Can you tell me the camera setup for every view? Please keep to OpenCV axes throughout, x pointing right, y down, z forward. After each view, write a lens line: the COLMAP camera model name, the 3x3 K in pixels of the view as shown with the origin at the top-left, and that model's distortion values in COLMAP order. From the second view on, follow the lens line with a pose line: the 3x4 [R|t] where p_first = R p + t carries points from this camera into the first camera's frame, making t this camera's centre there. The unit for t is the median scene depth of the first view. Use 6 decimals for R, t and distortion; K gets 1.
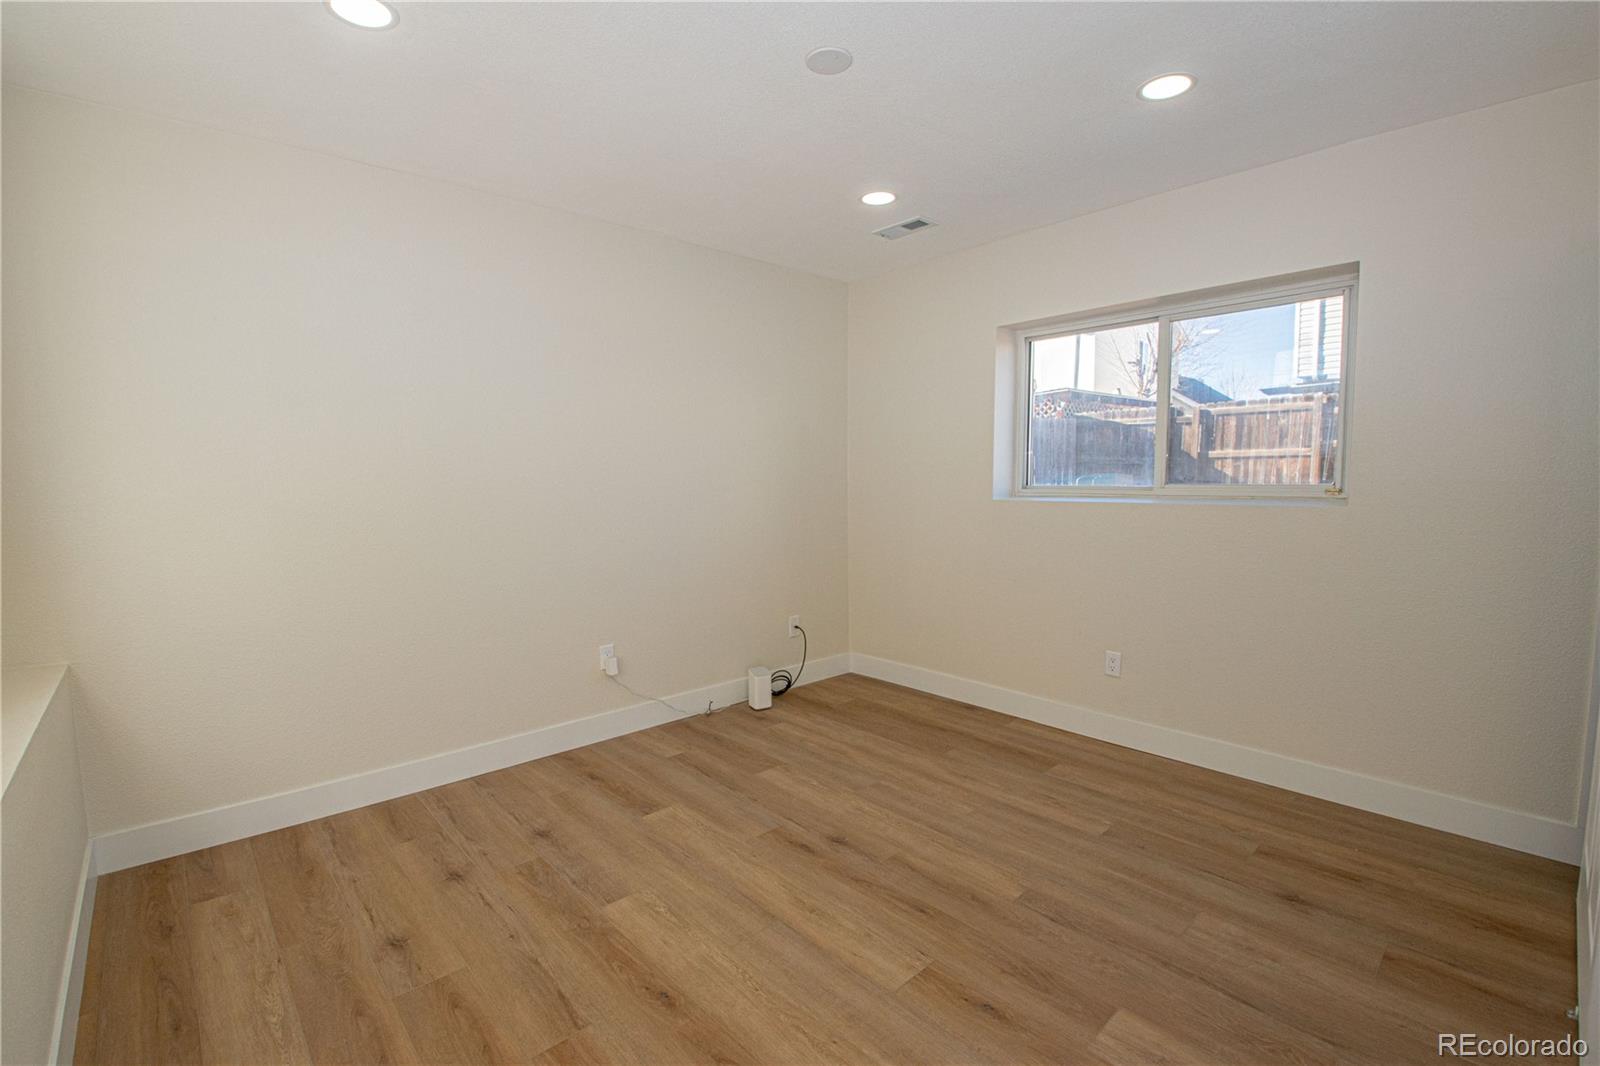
lens RADIAL K [[704.5, 0, 797.1], [0, 704.5, 537.4], [0, 0, 1]] dist [0.021857, -0.030108]
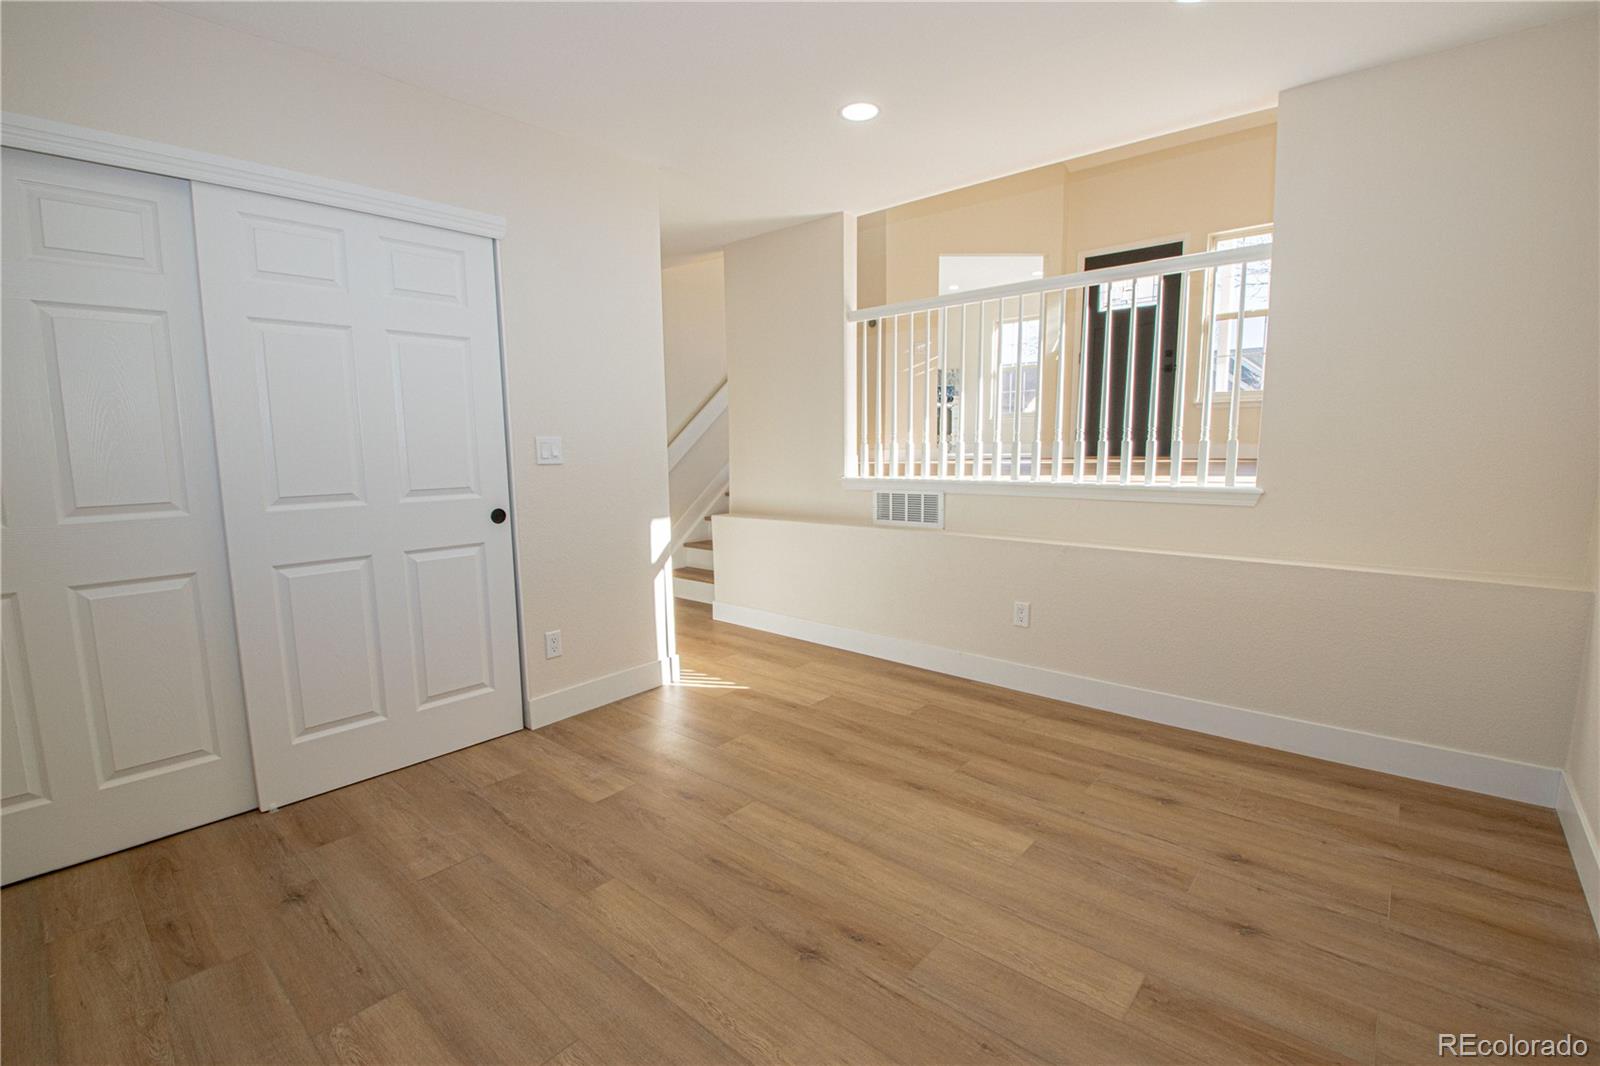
lens RADIAL K [[704.5, 0, 797.1], [0, 704.5, 537.4], [0, 0, 1]] dist [0.021857, -0.030108]
pose [[-0.993839, 0.038276, -0.104013, 0.123868], [0.013916, 0.974141, 0.225510, -0.104948], [0.109954, 0.222673, -0.968673, 1.551277]]
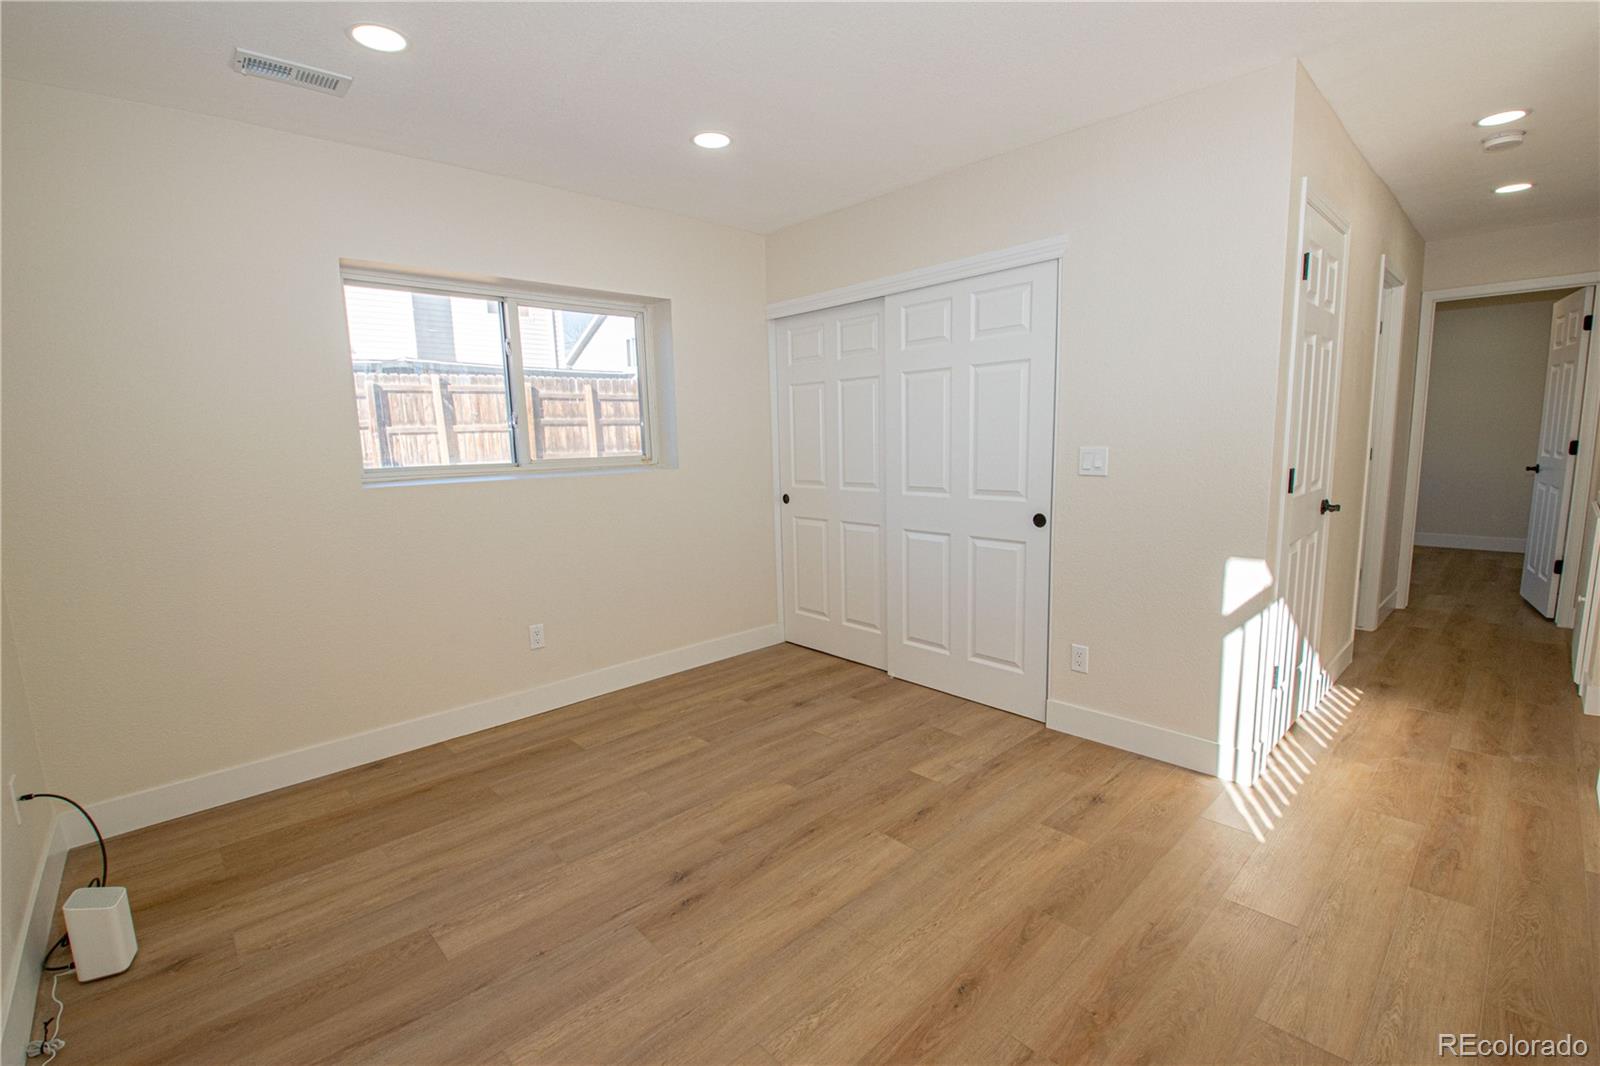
lens RADIAL K [[704.3, 0, 801.6], [0, 704.3, 535.1], [0, 0, 1]] dist [0.020950, -0.030704]
pose [[-0.012648, -0.129121, 0.991548, -0.733446], [0.116856, 0.984642, 0.129712, -0.070617], [-0.993068, 0.117508, 0.002635, 0.799185]]
